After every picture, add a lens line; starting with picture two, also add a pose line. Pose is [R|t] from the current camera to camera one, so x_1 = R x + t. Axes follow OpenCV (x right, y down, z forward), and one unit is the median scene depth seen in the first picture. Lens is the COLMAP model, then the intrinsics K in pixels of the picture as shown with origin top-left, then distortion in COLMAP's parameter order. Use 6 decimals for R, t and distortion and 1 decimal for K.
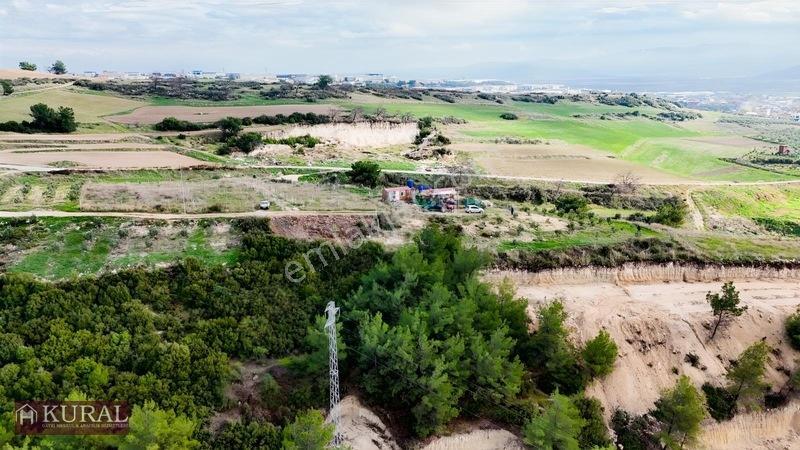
lens RADIAL K [[588.6, 0, 403.0], [0, 588.6, 224.2], [0, 0, 1]] dist [0.078259, -0.076230]
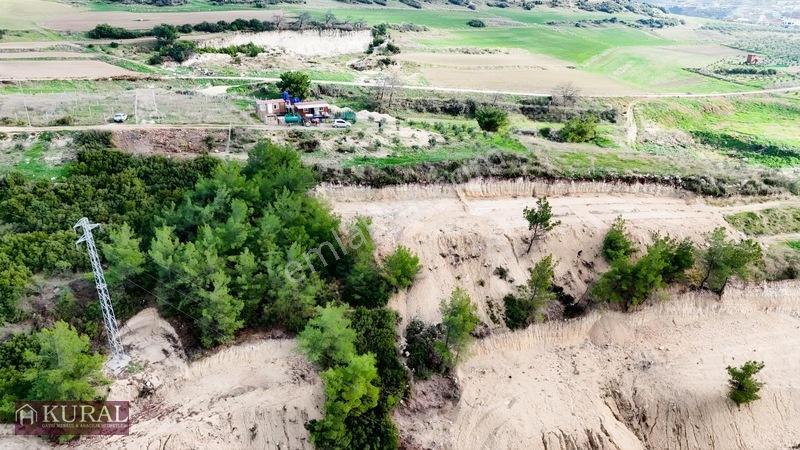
lens RADIAL K [[588.6, 0, 403.0], [0, 588.6, 224.2], [0, 0, 1]] dist [0.078259, -0.076230]
pose [[0.999968, 0.001875, -0.007812, 0.241981], [-0.000719, 0.989374, 0.145391, -0.002492], [0.008002, -0.145381, 0.989343, 0.004506]]
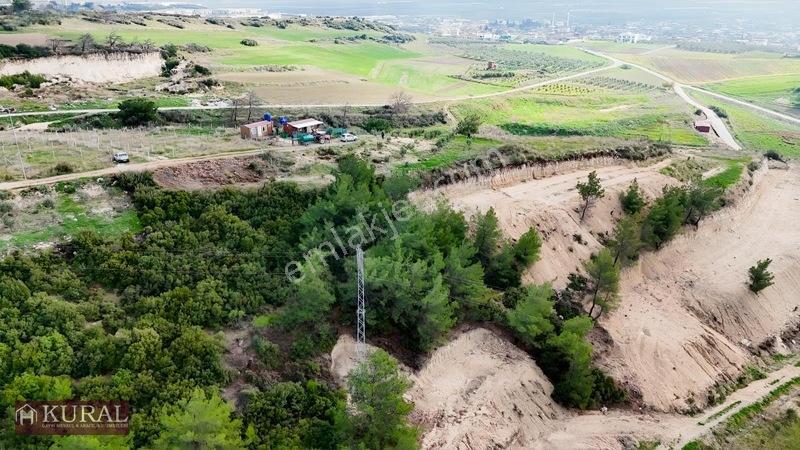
lens RADIAL K [[588.6, 0, 403.0], [0, 588.6, 224.2], [0, 0, 1]] dist [0.078259, -0.076230]
pose [[0.879698, -0.170229, 0.444020, -0.276526], [0.117427, 0.982578, 0.144055, -0.014782], [-0.460806, -0.074585, 0.884361, 0.067924]]
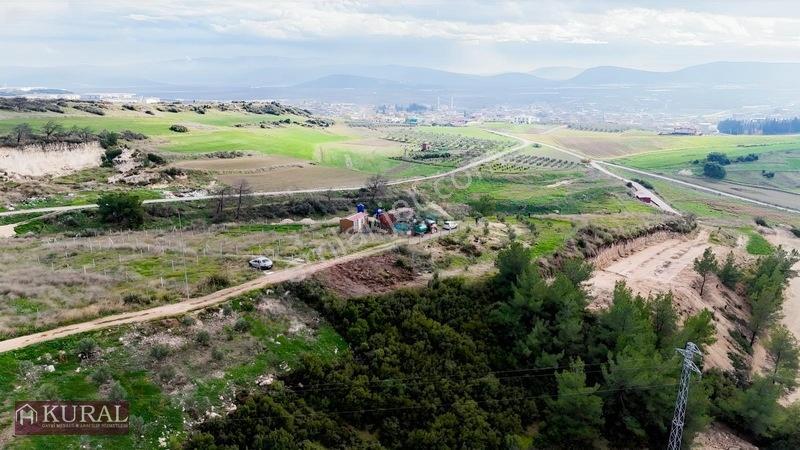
lens RADIAL K [[588.6, 0, 403.0], [0, 588.6, 224.2], [0, 0, 1]] dist [0.078259, -0.076230]
pose [[0.759013, -0.151845, 0.633122, -0.558245], [0.160281, 0.986075, 0.044343, -0.084840], [-0.631039, 0.067820, 0.772781, 0.329334]]
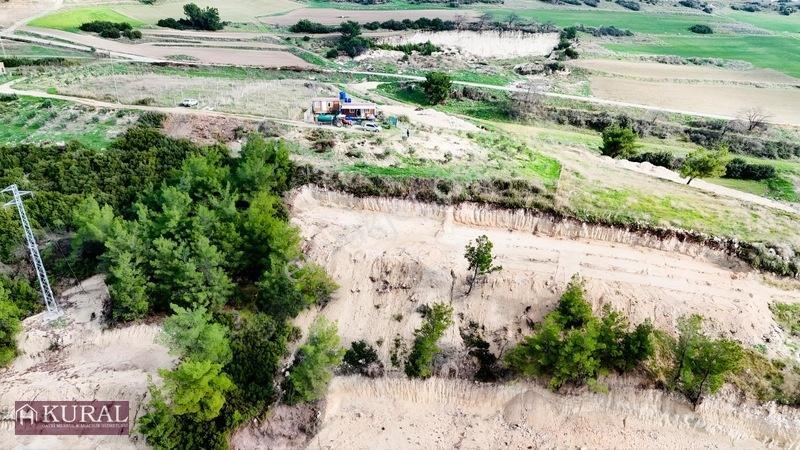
lens RADIAL K [[588.6, 0, 403.0], [0, 588.6, 224.2], [0, 0, 1]] dist [0.078259, -0.076230]
pose [[0.909184, 0.162779, -0.383259, 0.582952], [-0.104985, 0.980300, 0.167304, -0.037904], [0.402942, -0.111874, 0.908362, 0.138707]]
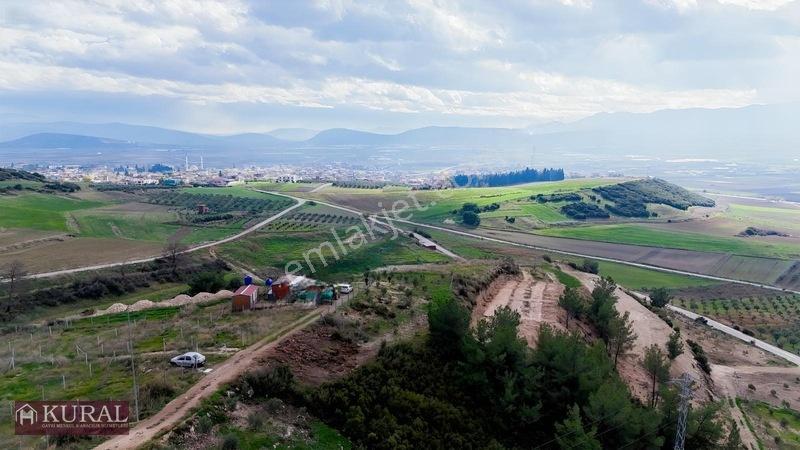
lens RADIAL K [[588.6, 0, 403.0], [0, 588.6, 224.2], [0, 0, 1]] dist [0.078259, -0.076230]
pose [[0.420090, -0.125894, 0.898707, -0.661182], [0.225953, 0.973652, 0.030774, -0.134366], [-0.878902, 0.190138, 0.437468, 0.536462]]
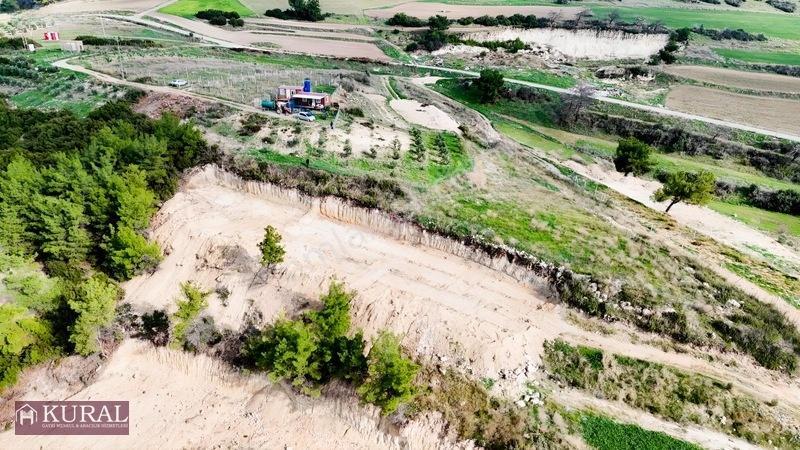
lens RADIAL K [[588.6, 0, 403.0], [0, 588.6, 224.2], [0, 0, 1]] dist [0.078259, -0.076230]
pose [[0.745234, 0.270006, -0.609691, 0.929667], [-0.174010, 0.961415, 0.213075, -0.094694], [0.643698, -0.052699, 0.763463, 0.355722]]
